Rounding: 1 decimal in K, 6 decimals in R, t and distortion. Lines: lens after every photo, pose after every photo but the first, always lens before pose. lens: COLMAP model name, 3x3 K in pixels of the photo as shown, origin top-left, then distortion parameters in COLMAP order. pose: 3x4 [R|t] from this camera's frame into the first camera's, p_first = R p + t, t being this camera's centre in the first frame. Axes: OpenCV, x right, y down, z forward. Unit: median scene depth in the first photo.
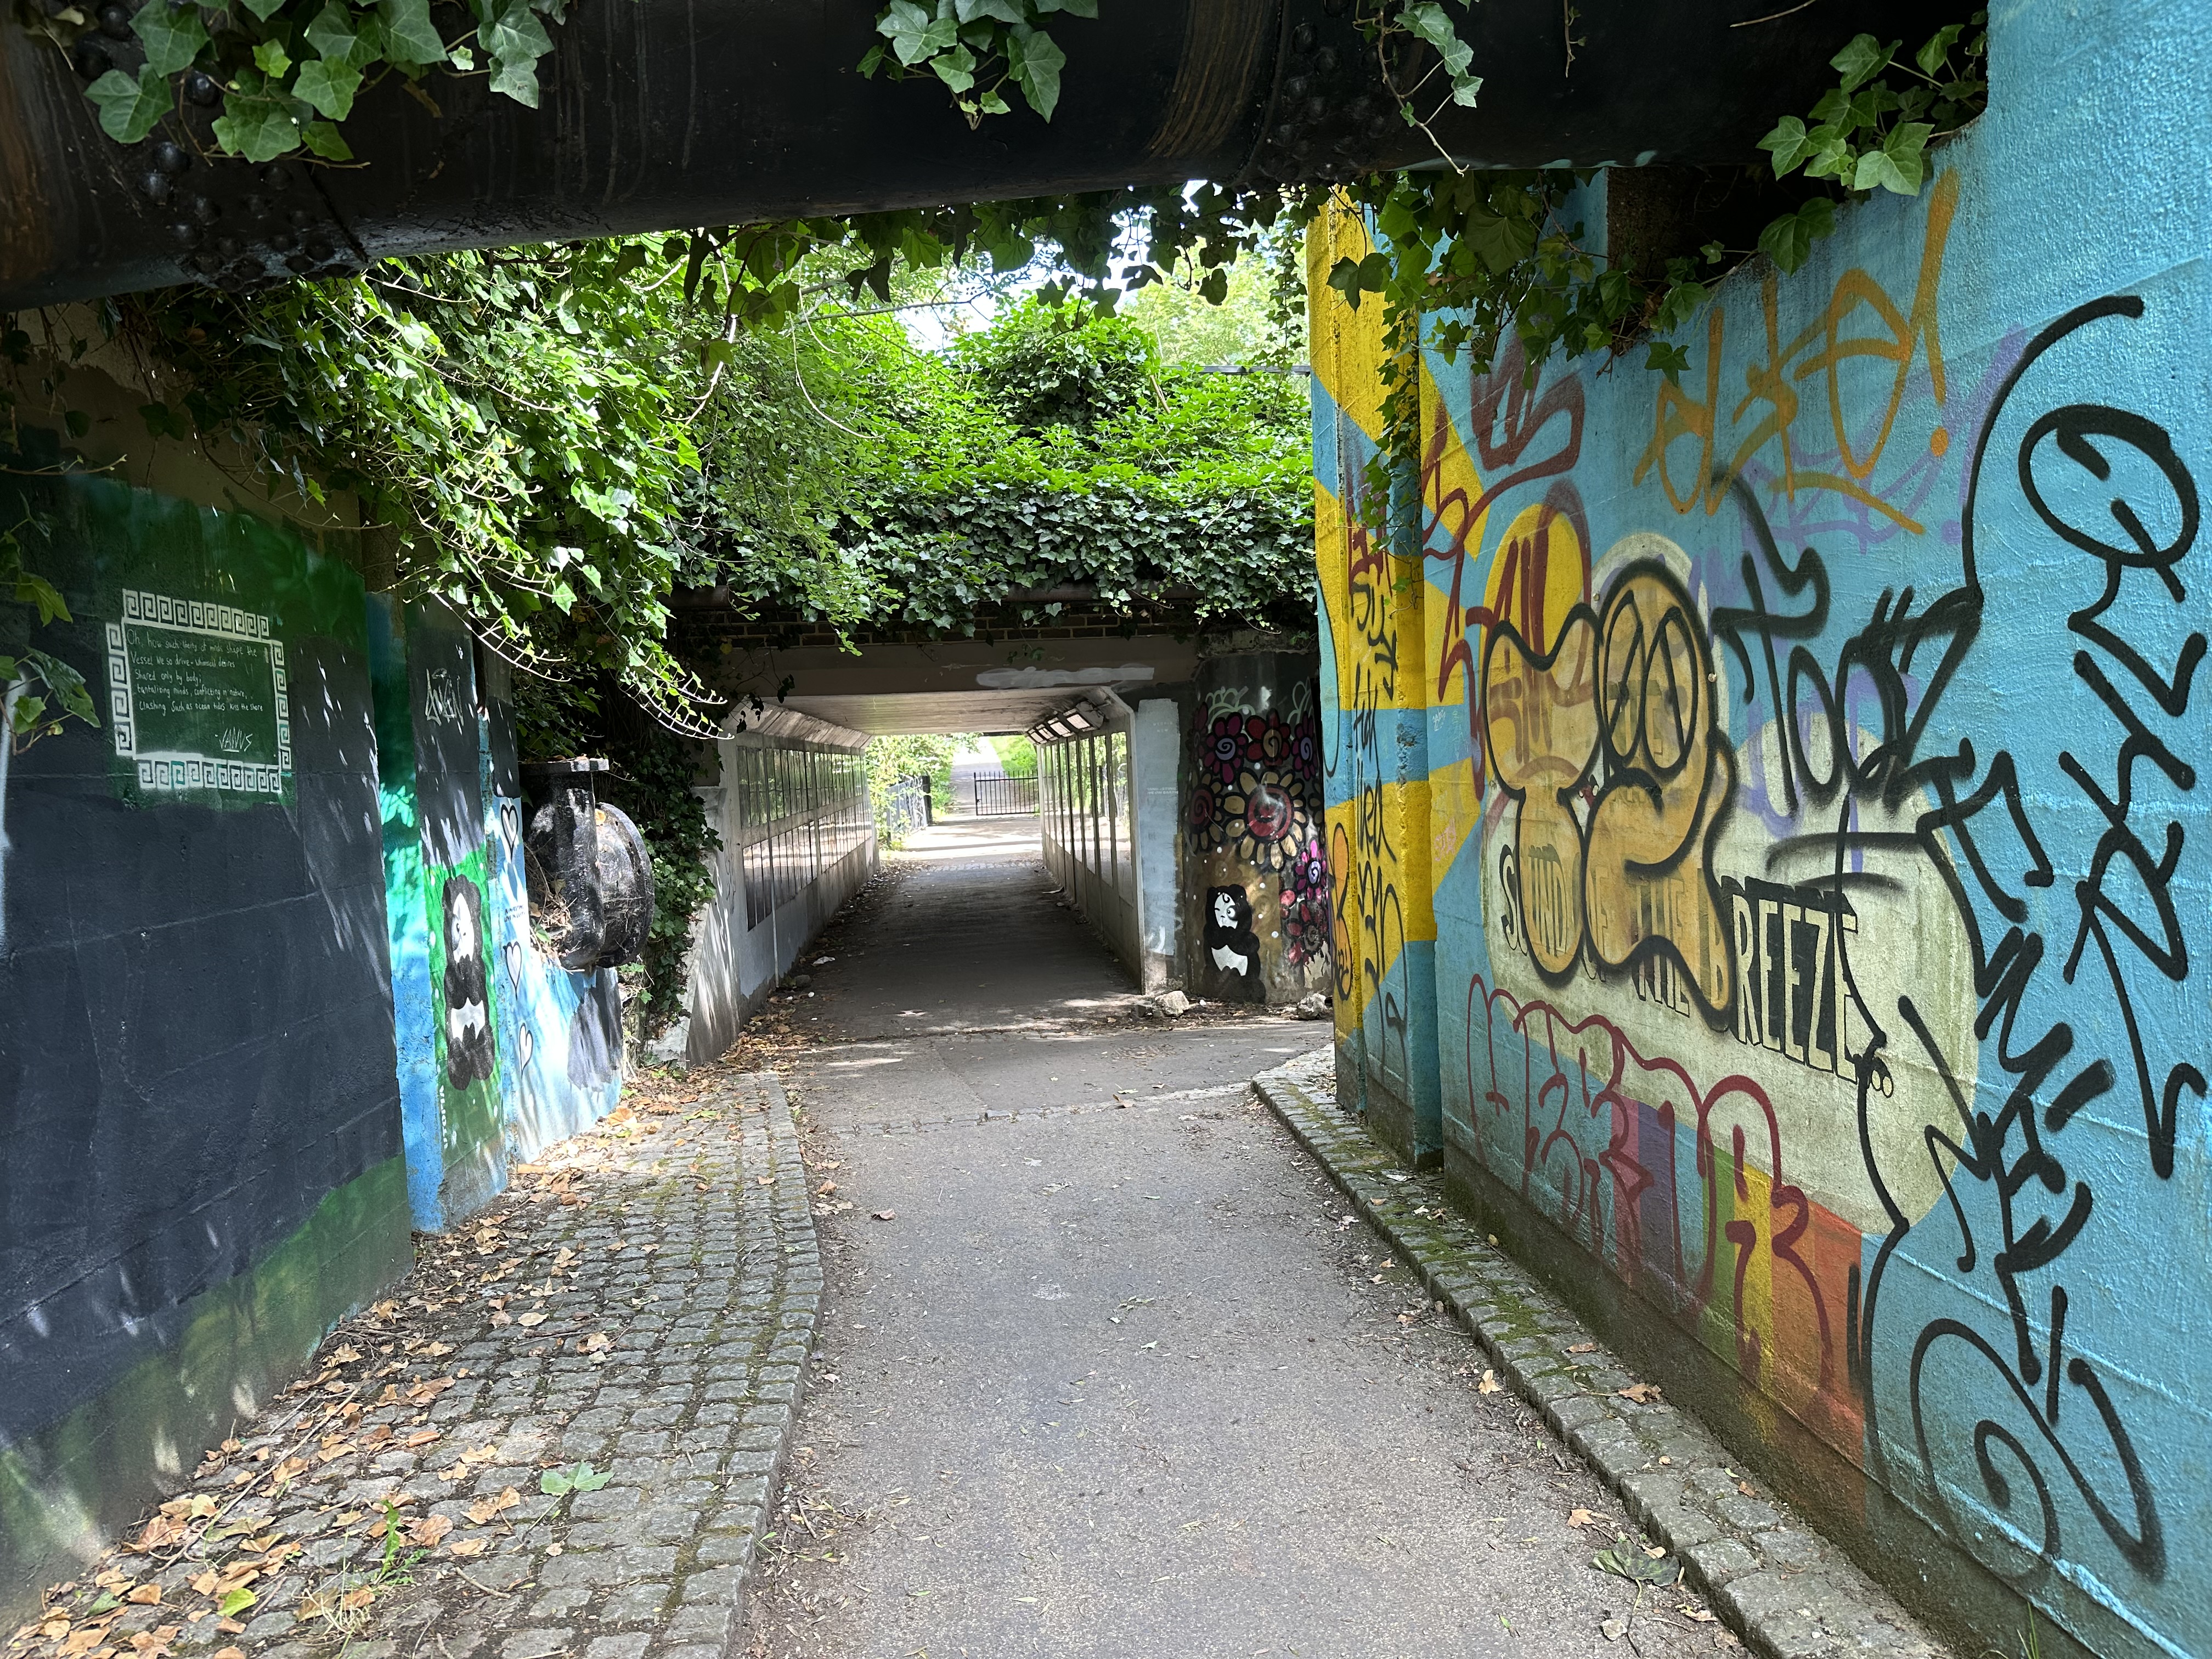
lens RADIAL K [[1567.2, 0, 1093.4], [0, 1567.2, 823.2], [0, 0, 1]] dist [0.155570, -0.235404]
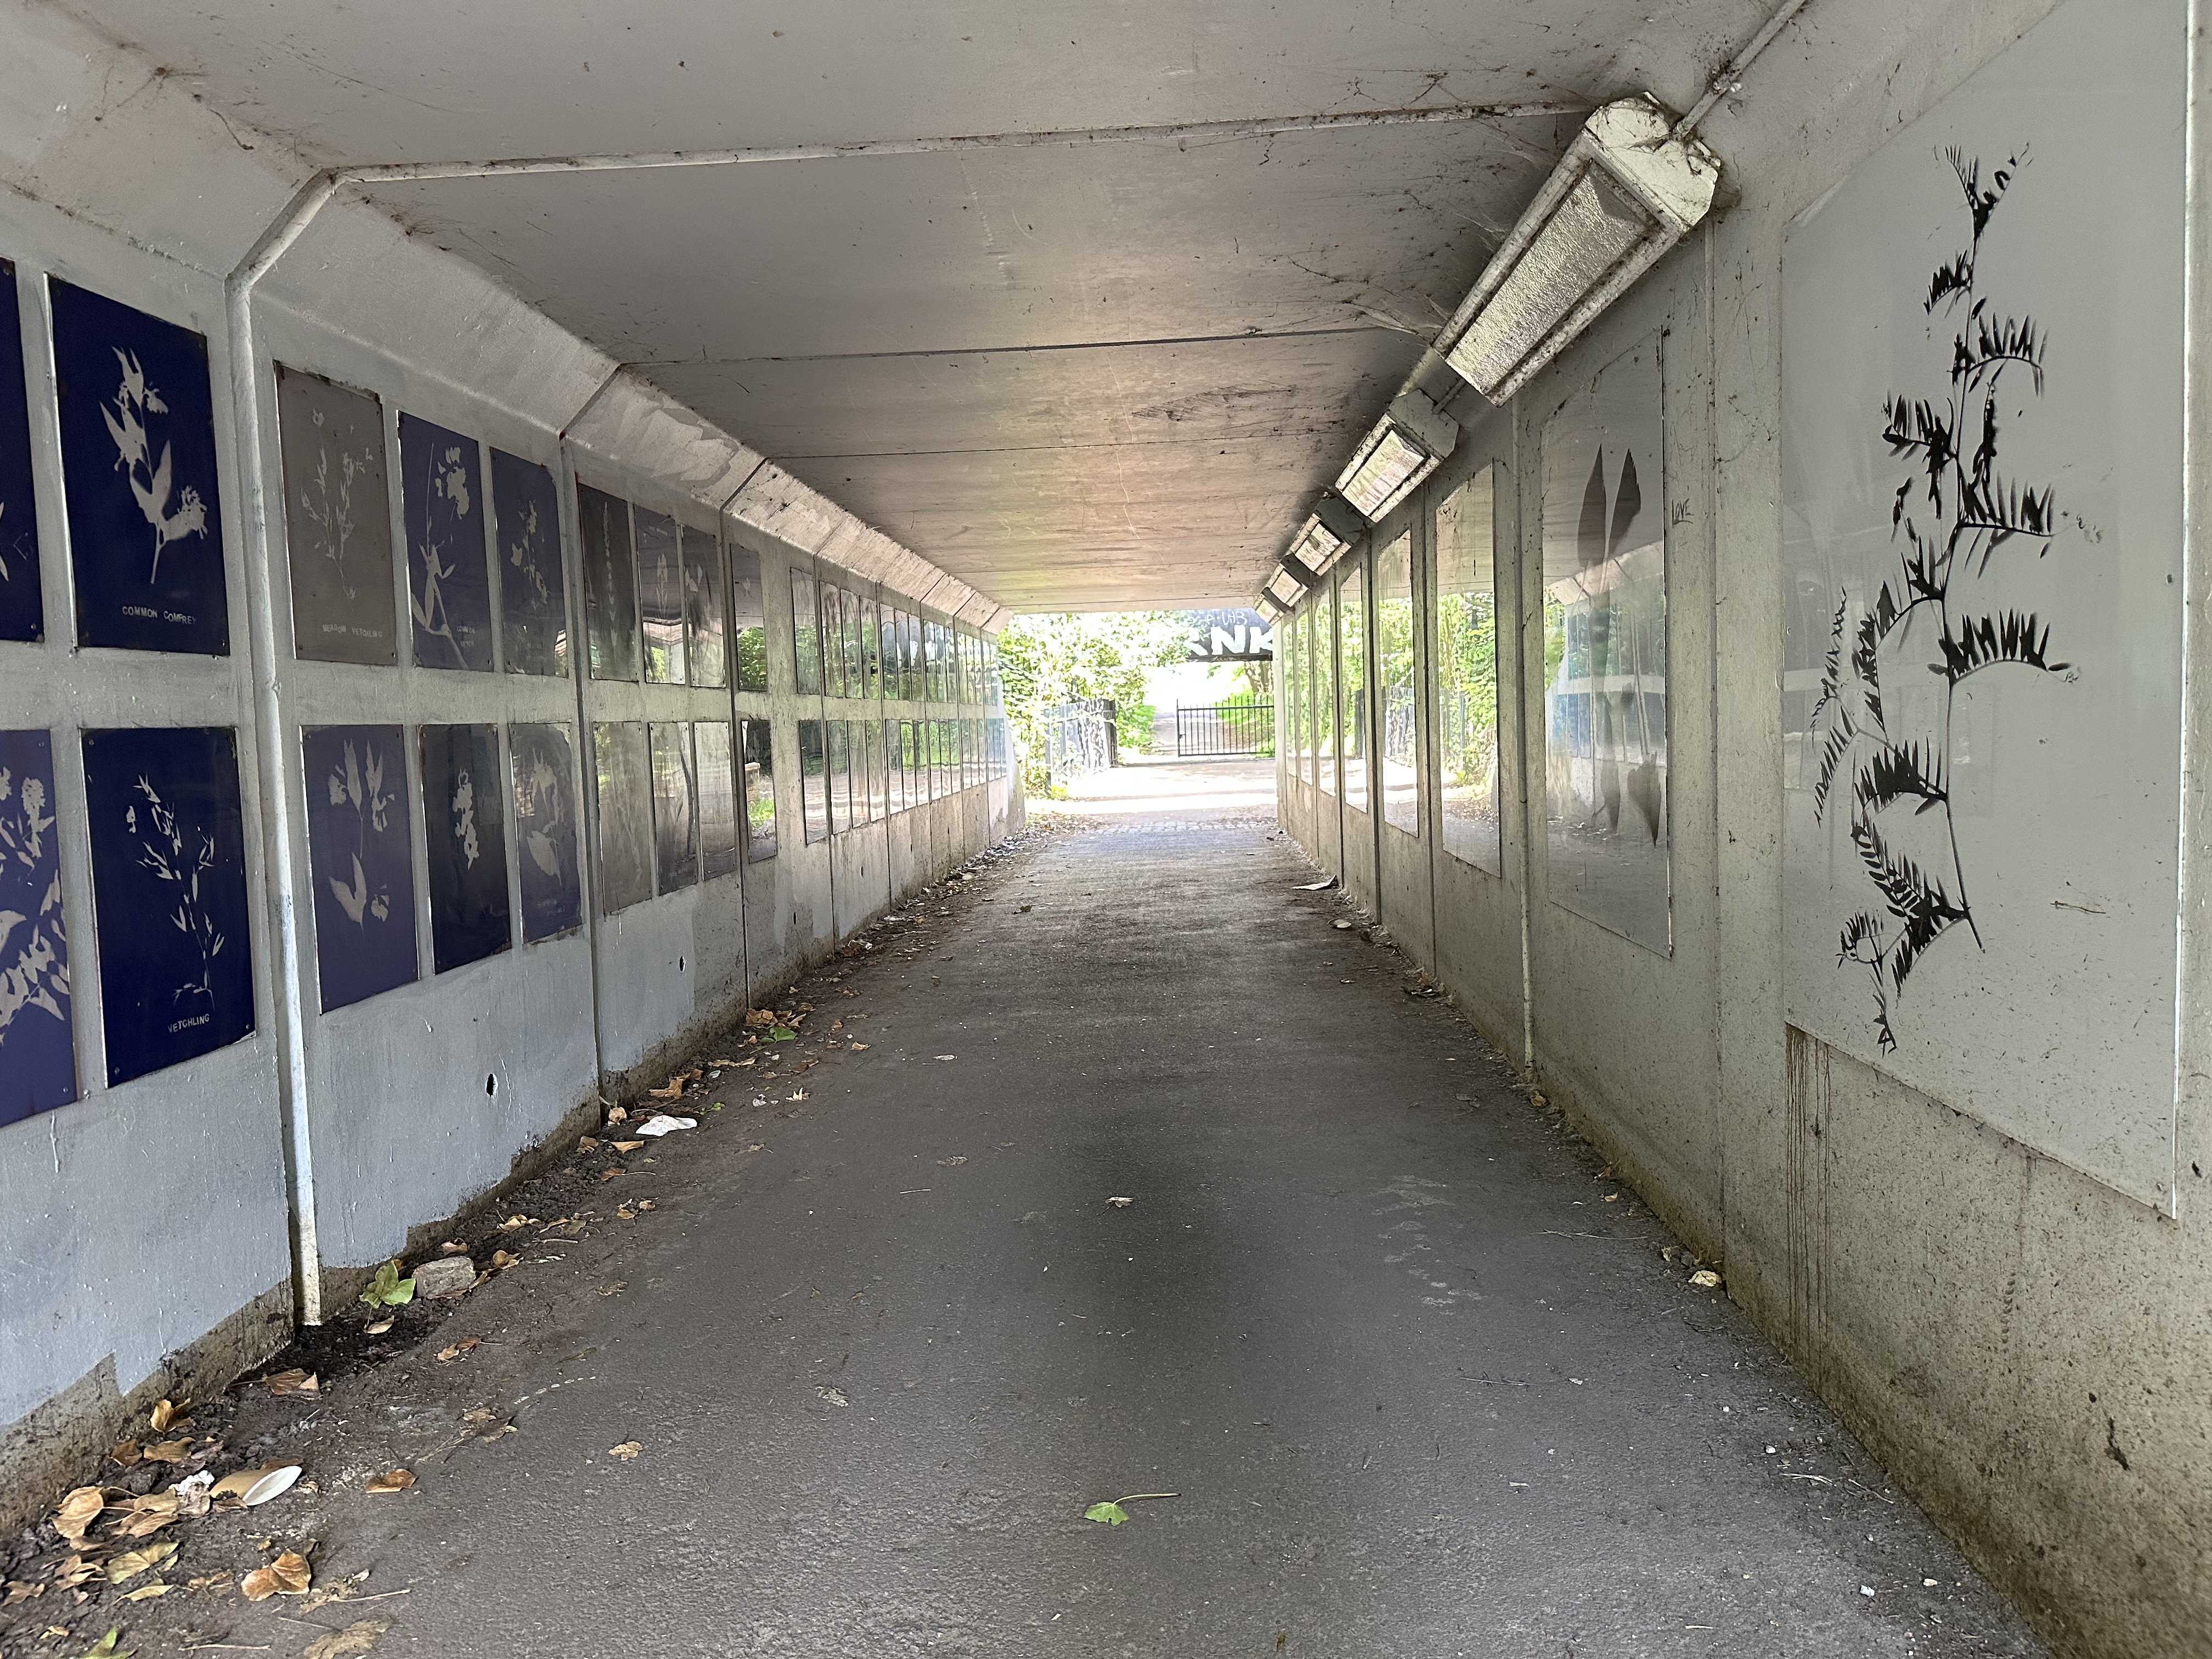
lens RADIAL K [[1568.9, 0, 1104.2], [0, 1568.9, 821.8], [0, 0, 1]] dist [0.148126, -0.209155]
pose [[0.991998, 0.021279, -0.124450, -0.122470], [-0.017629, 0.999384, 0.030352, 0.037972], [0.125019, -0.027916, 0.991762, 2.028502]]
